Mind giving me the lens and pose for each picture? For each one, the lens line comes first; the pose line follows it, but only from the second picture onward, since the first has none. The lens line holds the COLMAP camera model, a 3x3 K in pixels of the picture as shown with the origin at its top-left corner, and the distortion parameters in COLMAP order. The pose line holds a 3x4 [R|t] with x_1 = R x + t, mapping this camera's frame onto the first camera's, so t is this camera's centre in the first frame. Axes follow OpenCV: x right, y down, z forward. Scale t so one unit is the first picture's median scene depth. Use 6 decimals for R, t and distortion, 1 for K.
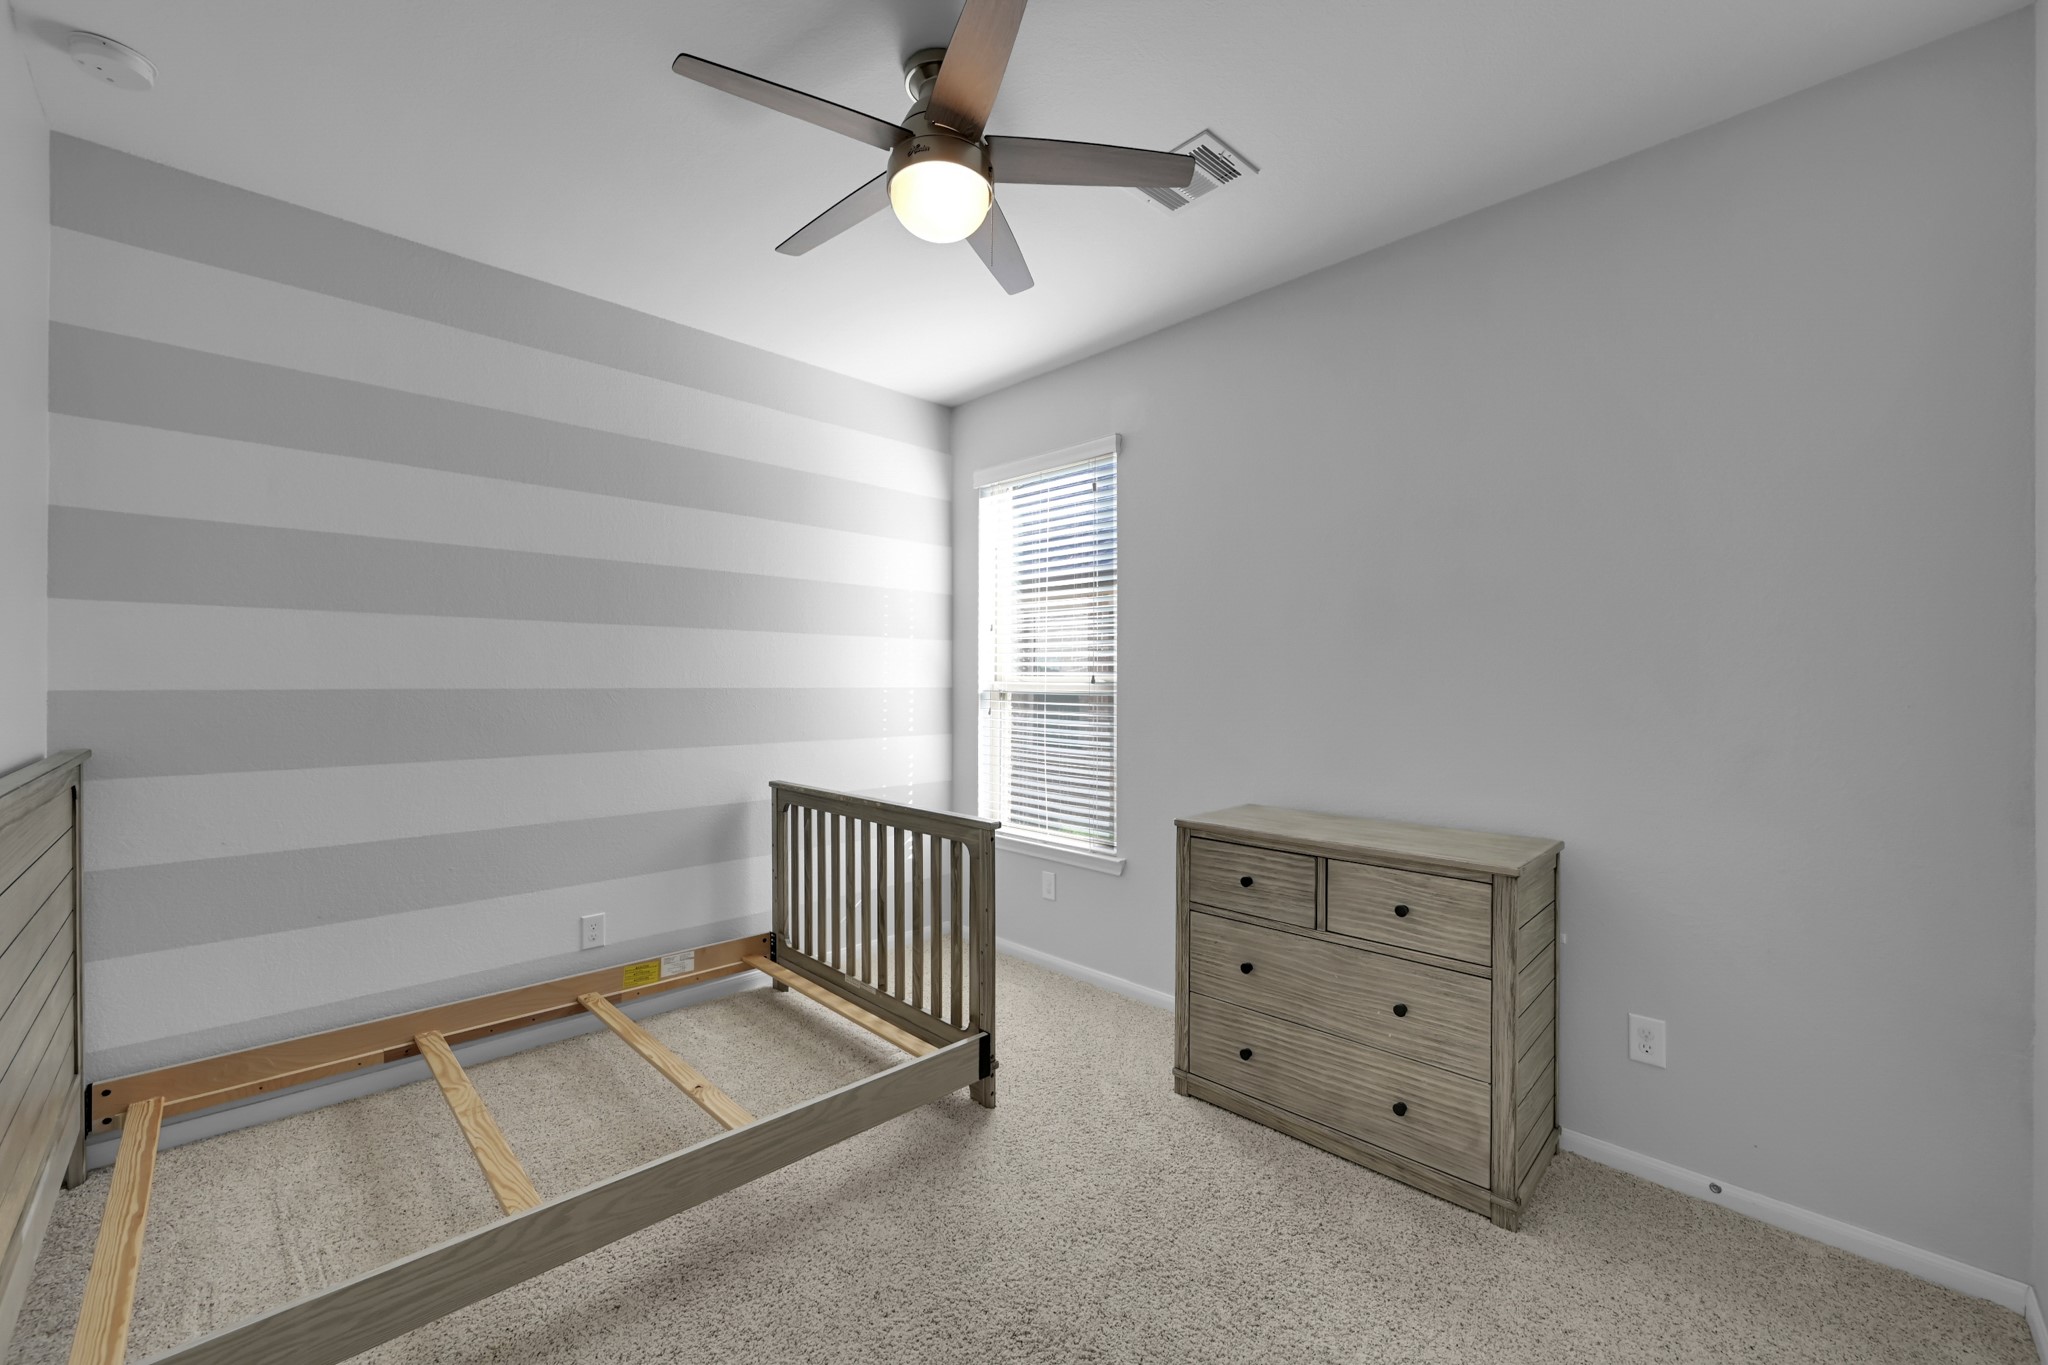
lens RADIAL K [[811.1, 0, 1019.2], [0, 811.1, 682.5], [0, 0, 1]] dist [0.001104, -0.000122]
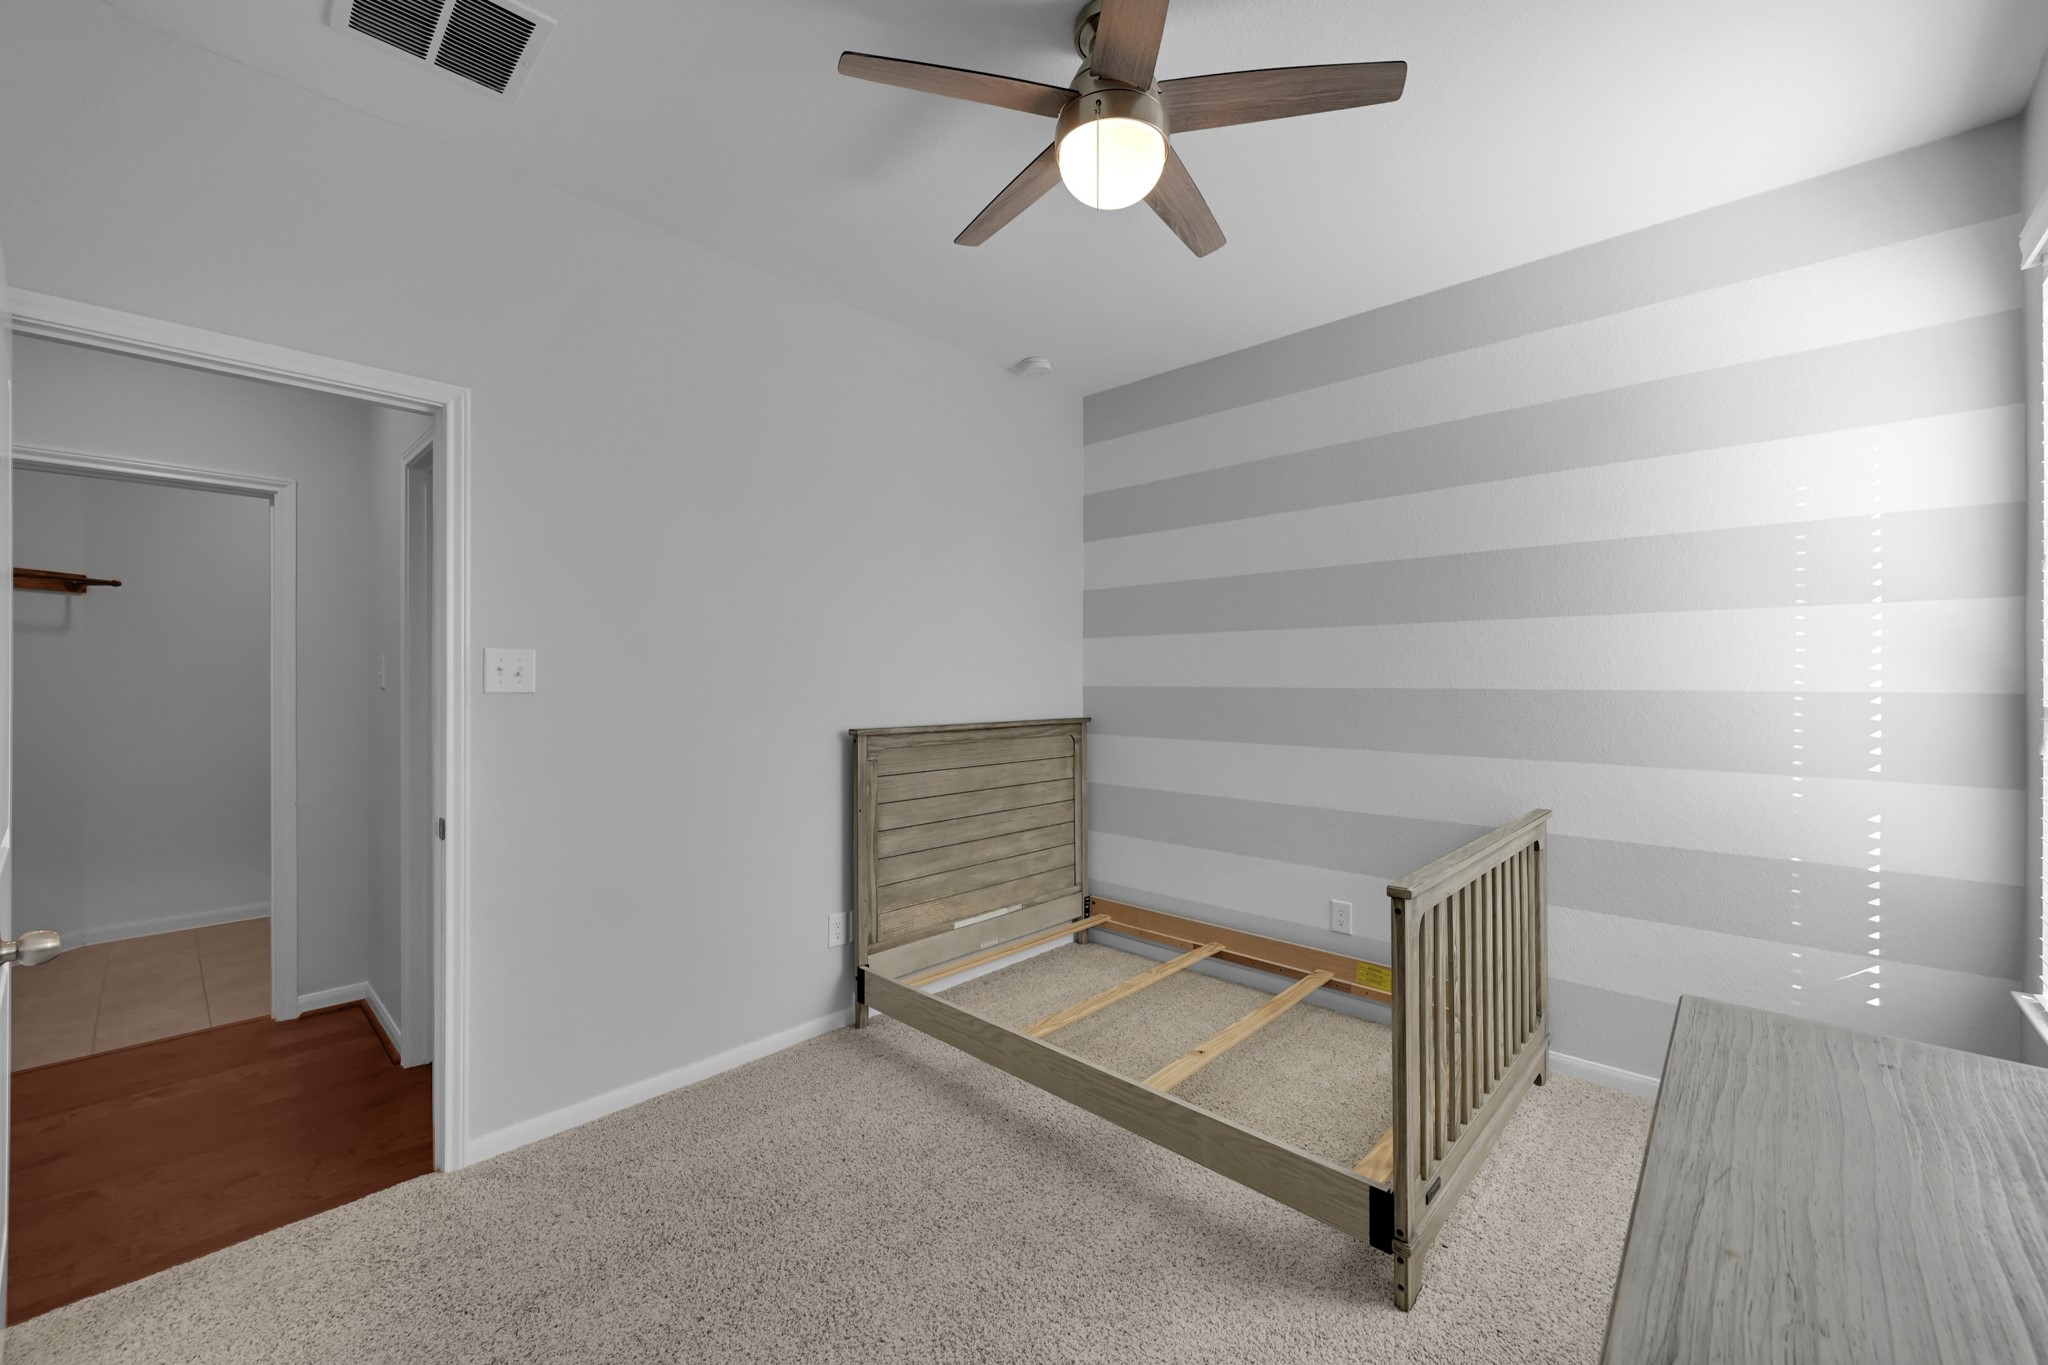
lens RADIAL K [[811.1, 0, 1019.2], [0, 811.1, 682.5], [0, 0, 1]] dist [0.001104, -0.000122]
pose [[0.044635, -0.000665, -0.999003, 0.633033], [-0.002933, 0.999995, -0.000797, 0.002927], [0.998999, 0.002965, 0.044633, 0.654175]]
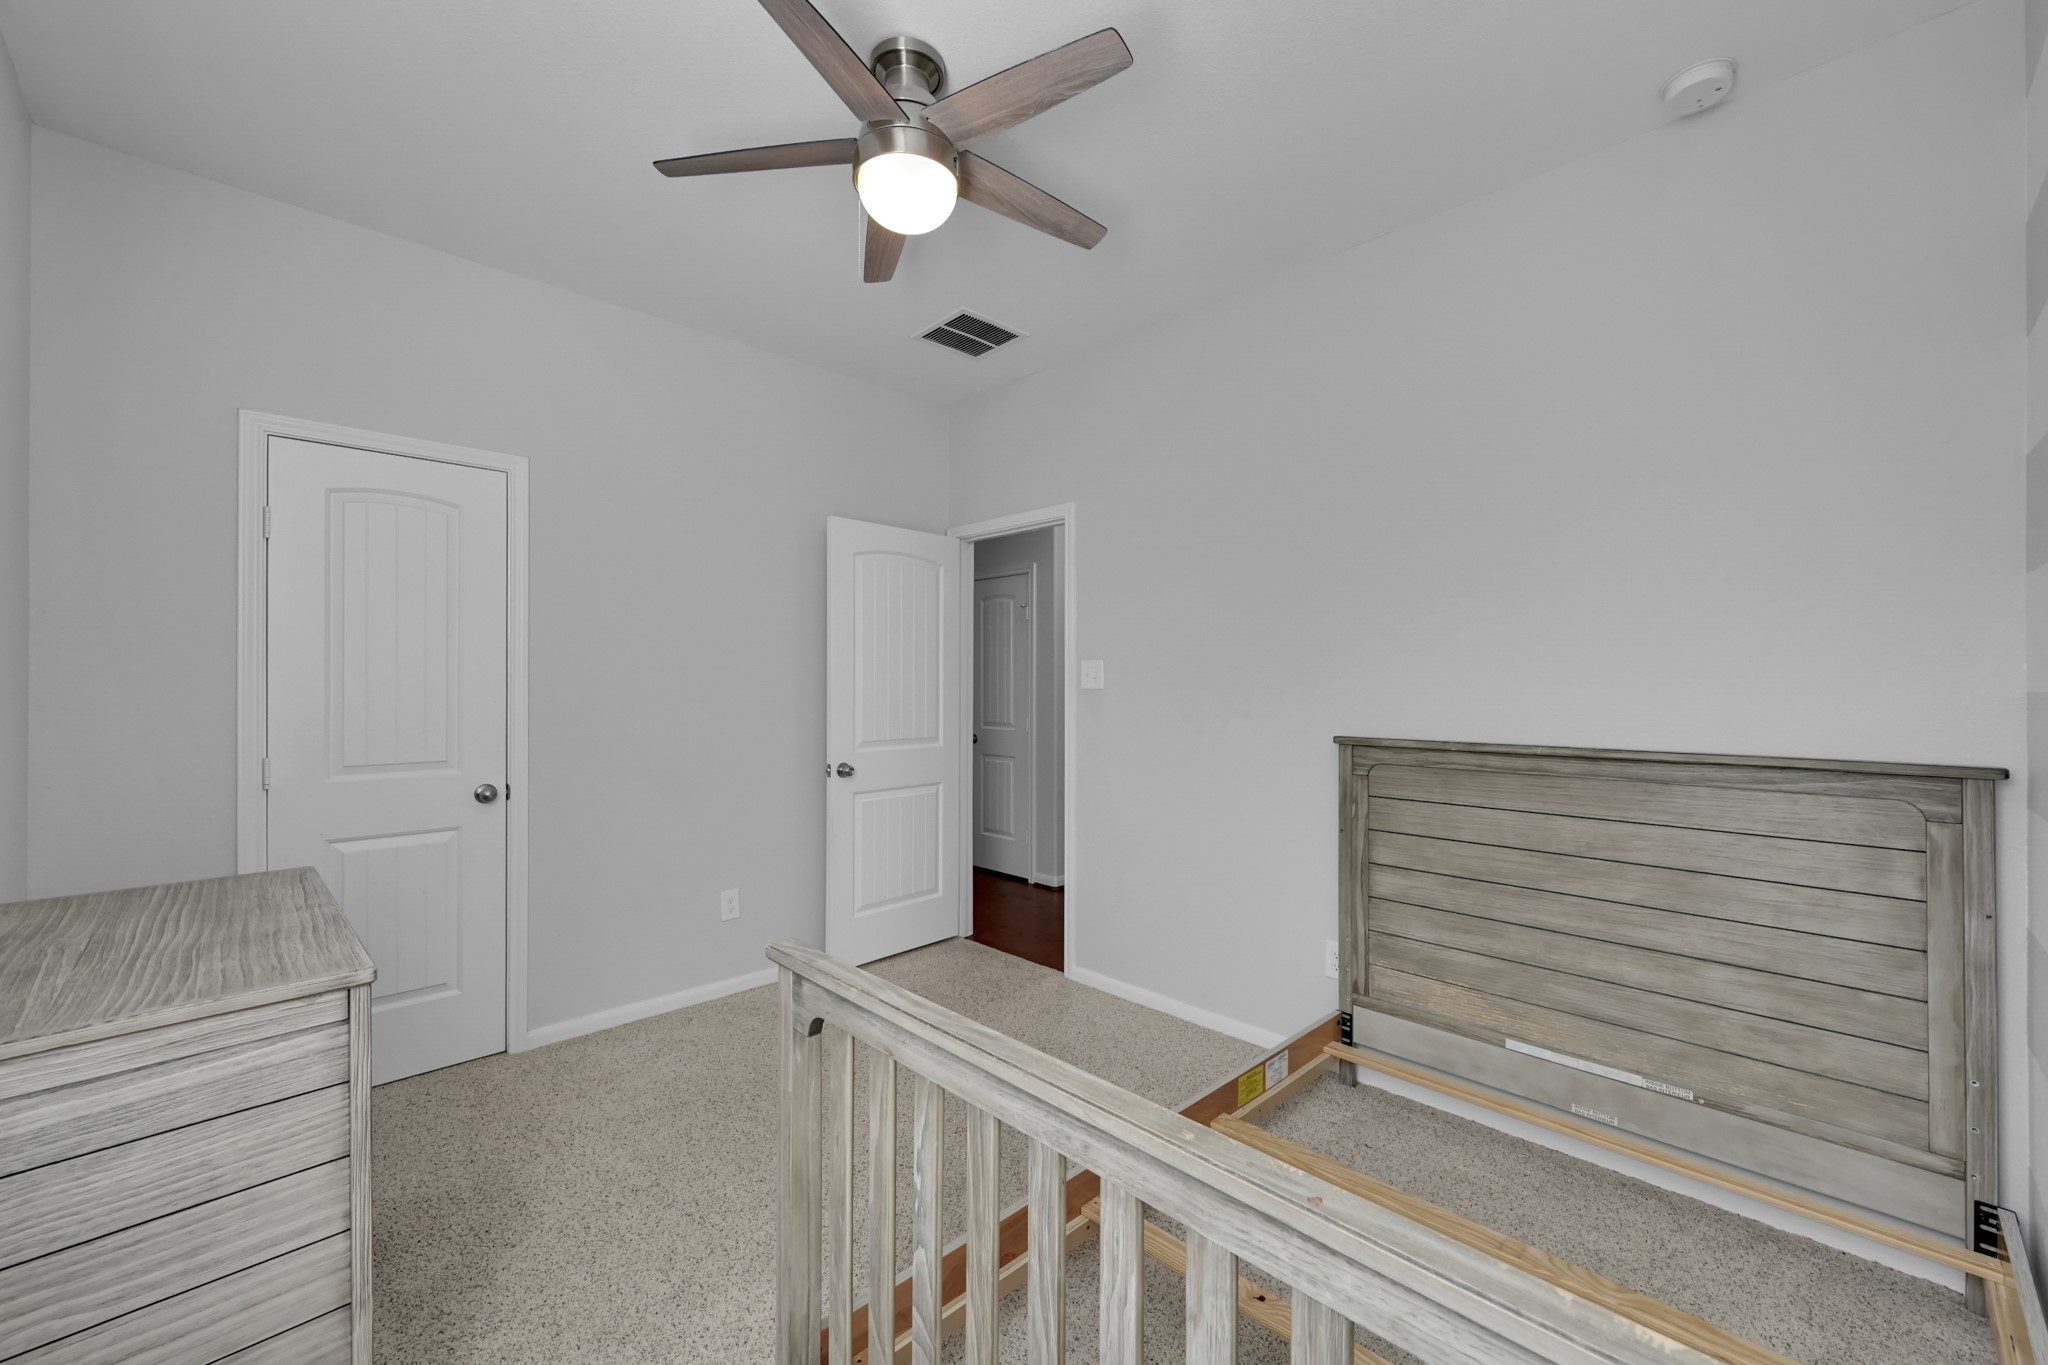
lens RADIAL K [[811.1, 0, 1019.2], [0, 811.1, 682.5], [0, 0, 1]] dist [0.001104, -0.000122]
pose [[-0.999982, 0.001164, 0.005963, -0.186937], [0.001180, 0.999996, 0.002593, -0.000295], [-0.005960, 0.002600, -0.999979, 1.527249]]
